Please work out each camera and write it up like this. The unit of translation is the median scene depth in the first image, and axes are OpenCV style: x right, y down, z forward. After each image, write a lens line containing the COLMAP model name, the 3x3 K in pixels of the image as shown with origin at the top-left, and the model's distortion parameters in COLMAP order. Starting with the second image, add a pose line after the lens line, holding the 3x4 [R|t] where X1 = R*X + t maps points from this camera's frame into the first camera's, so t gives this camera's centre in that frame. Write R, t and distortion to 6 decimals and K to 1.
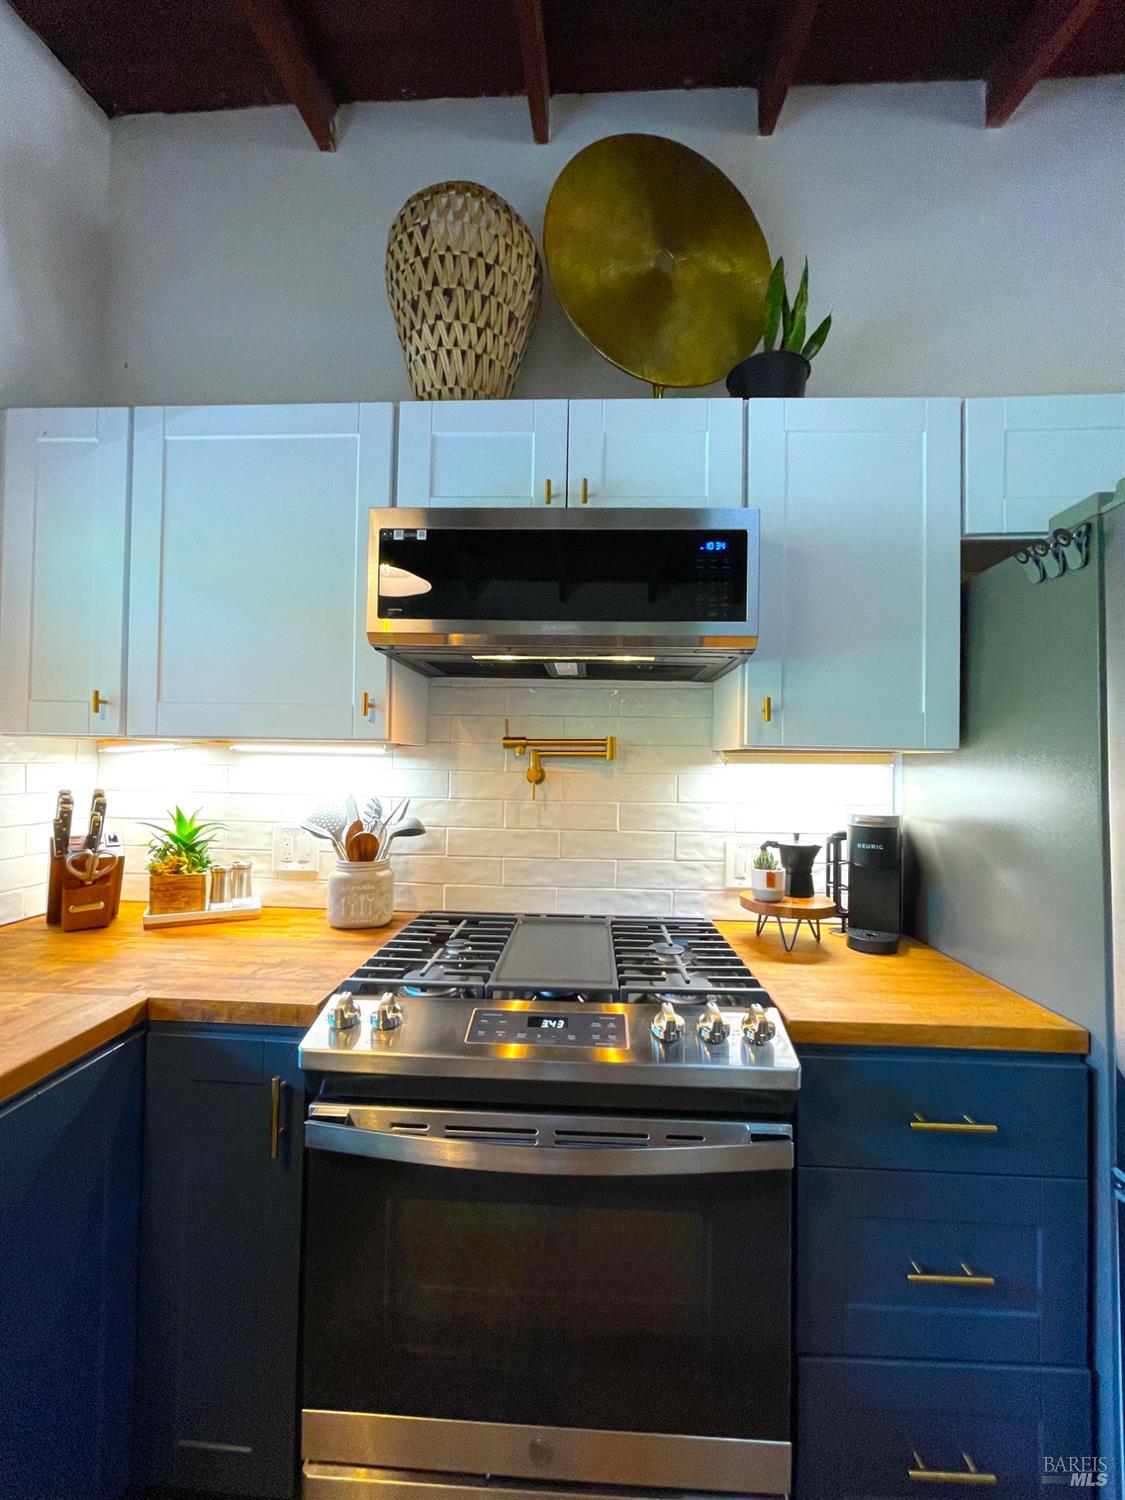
lens RADIAL K [[609.8, 0, 561.6], [0, 609.8, 750.3], [0, 0, 1]] dist [-0.003111, 0.000495]
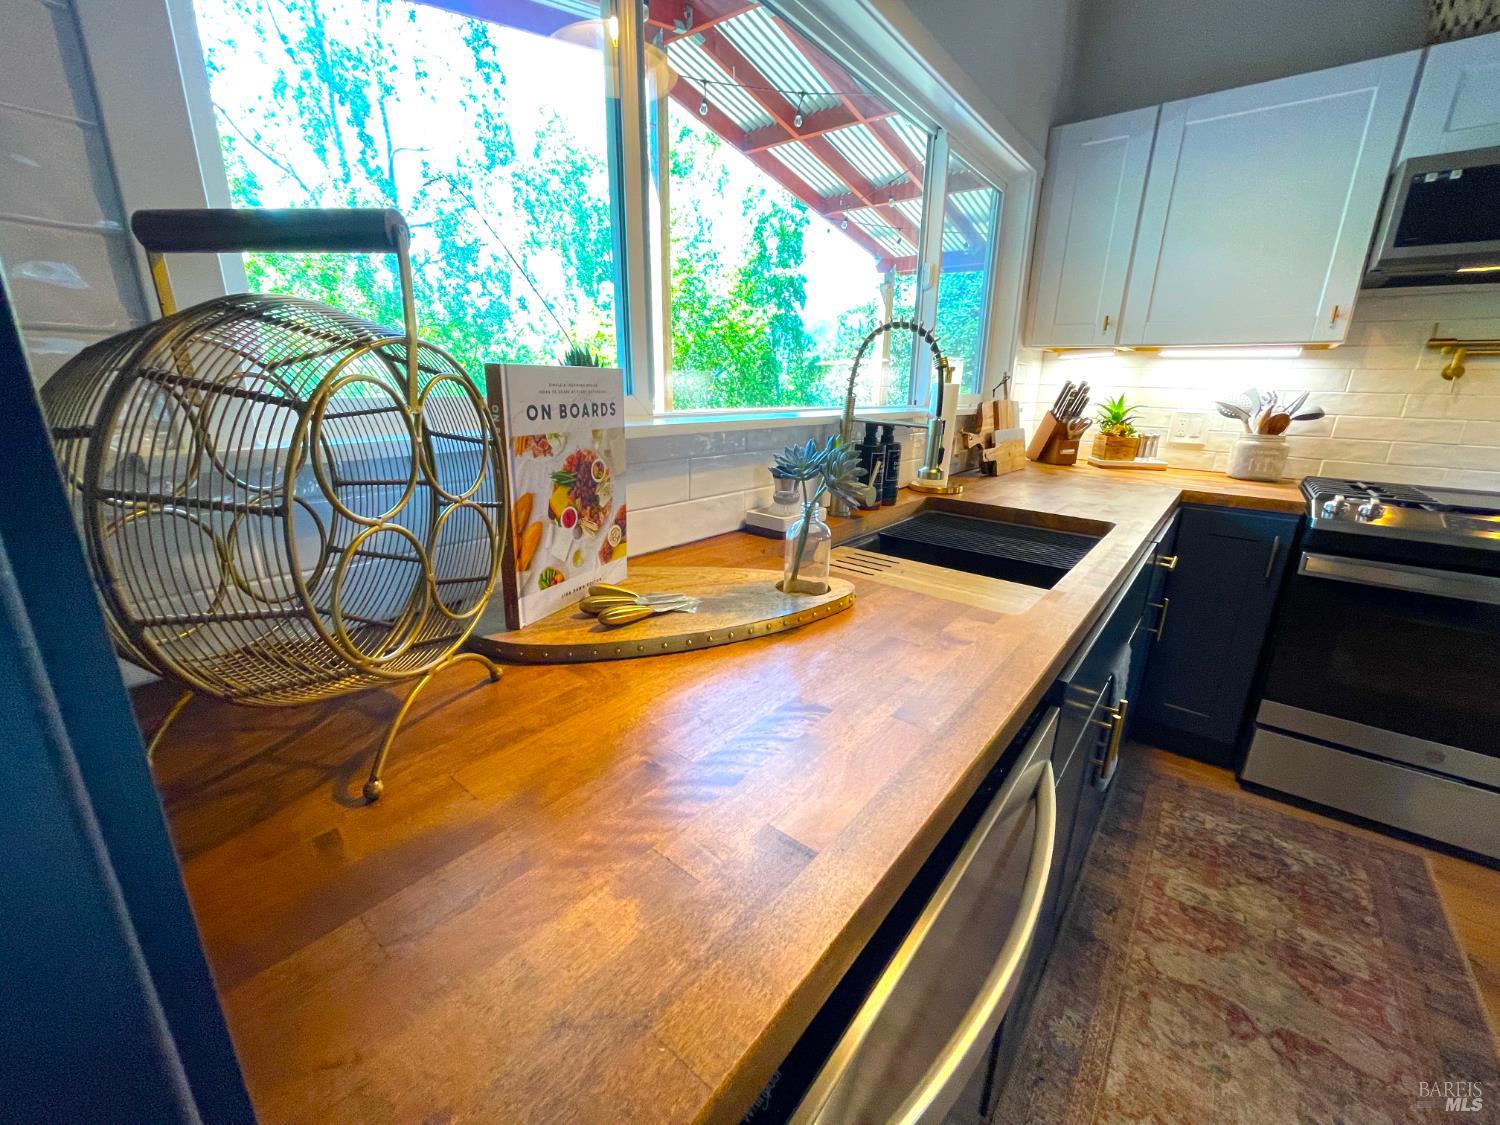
lens RADIAL K [[609.8, 0, 749.3], [0, 609.8, 564.3], [0, 0, 1]] dist [-0.003111, 0.000495]
pose [[0.810045, 0.169047, -0.561472, -0.441141], [0.001808, 0.956817, 0.290684, 0.053954], [0.586365, -0.236482, 0.774759, -0.843005]]
